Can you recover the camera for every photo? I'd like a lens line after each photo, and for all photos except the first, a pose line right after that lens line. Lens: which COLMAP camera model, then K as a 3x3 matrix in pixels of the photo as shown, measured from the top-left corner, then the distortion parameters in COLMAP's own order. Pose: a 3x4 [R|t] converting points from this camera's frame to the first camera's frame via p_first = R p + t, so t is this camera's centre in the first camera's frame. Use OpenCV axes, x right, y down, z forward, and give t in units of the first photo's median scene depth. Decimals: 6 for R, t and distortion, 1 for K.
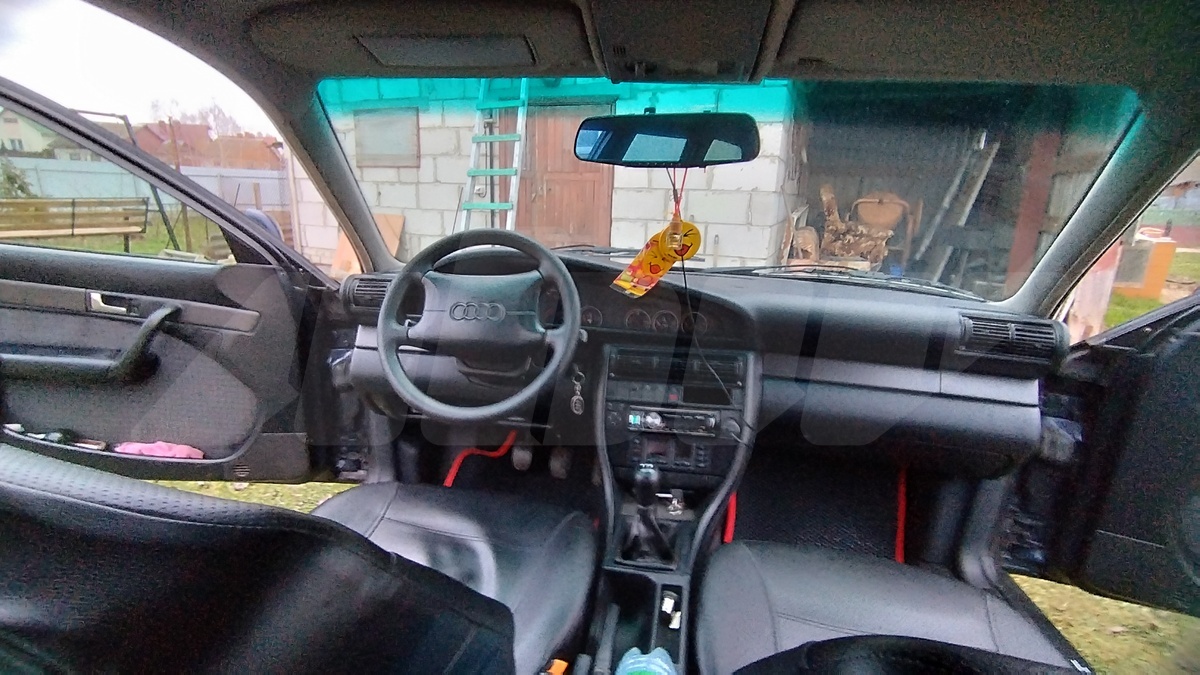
lens RADIAL K [[548.2, 0, 594.0], [0, 548.2, 338.6], [0, 0, 1]] dist [-0.020967, 0.013613]
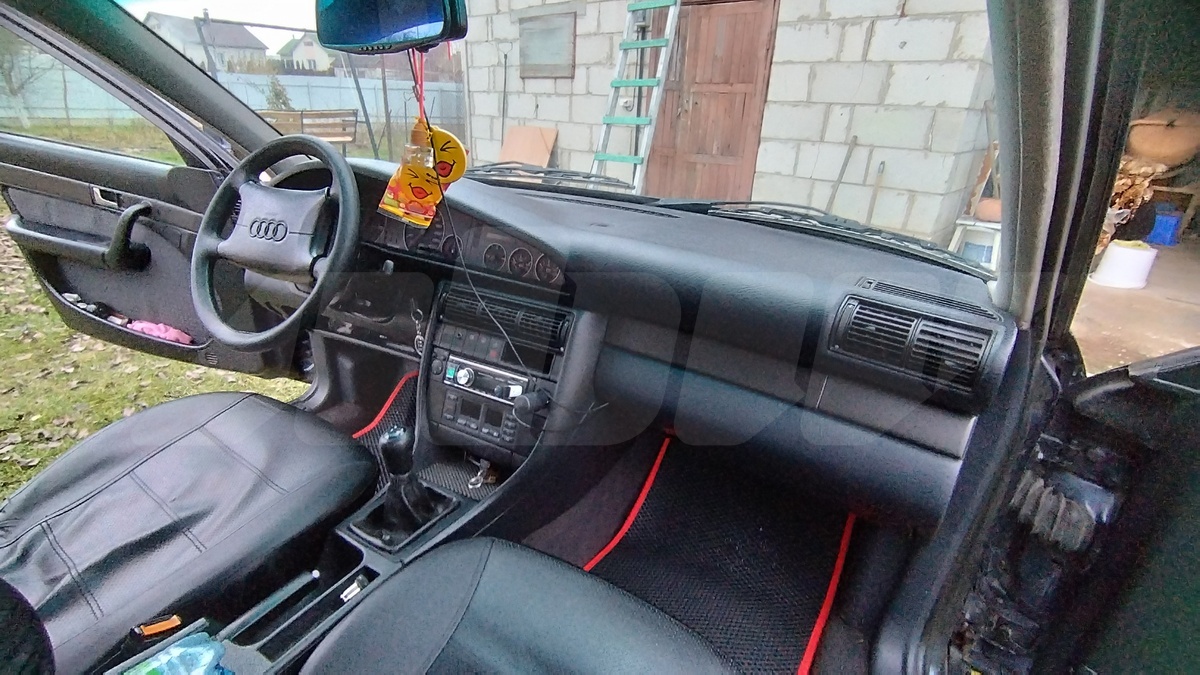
lens RADIAL K [[548.2, 0, 594.0], [0, 548.2, 338.6], [0, 0, 1]] dist [-0.020967, 0.013613]
pose [[0.940588, 0.141000, -0.308891, 0.099600], [-0.096979, 0.983367, 0.153573, -0.010513], [0.325407, -0.114493, 0.938617, 0.050879]]
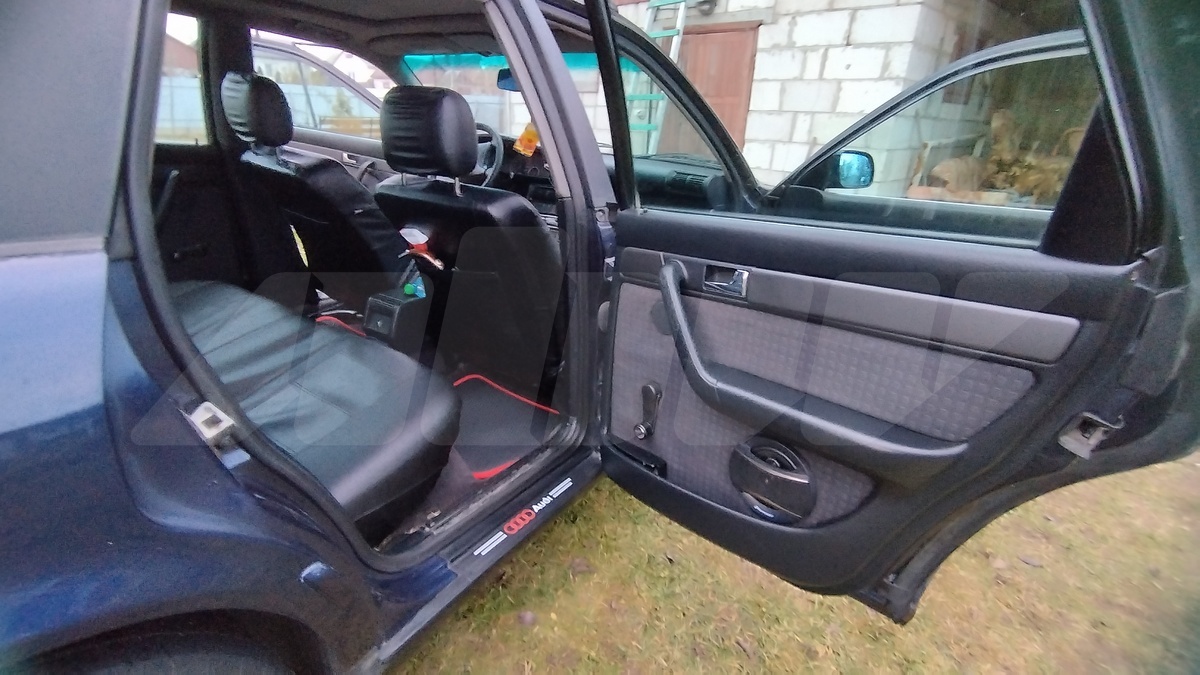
lens RADIAL K [[530.1, 0, 583.7], [0, 530.1, 341.8], [0, 0, 1]] dist [-0.009300, 0.000064]
pose [[0.917258, 0.161326, -0.364158, 0.193239], [-0.109661, 0.981253, 0.158486, 0.048209], [0.382899, -0.105439, 0.917753, -0.151192]]
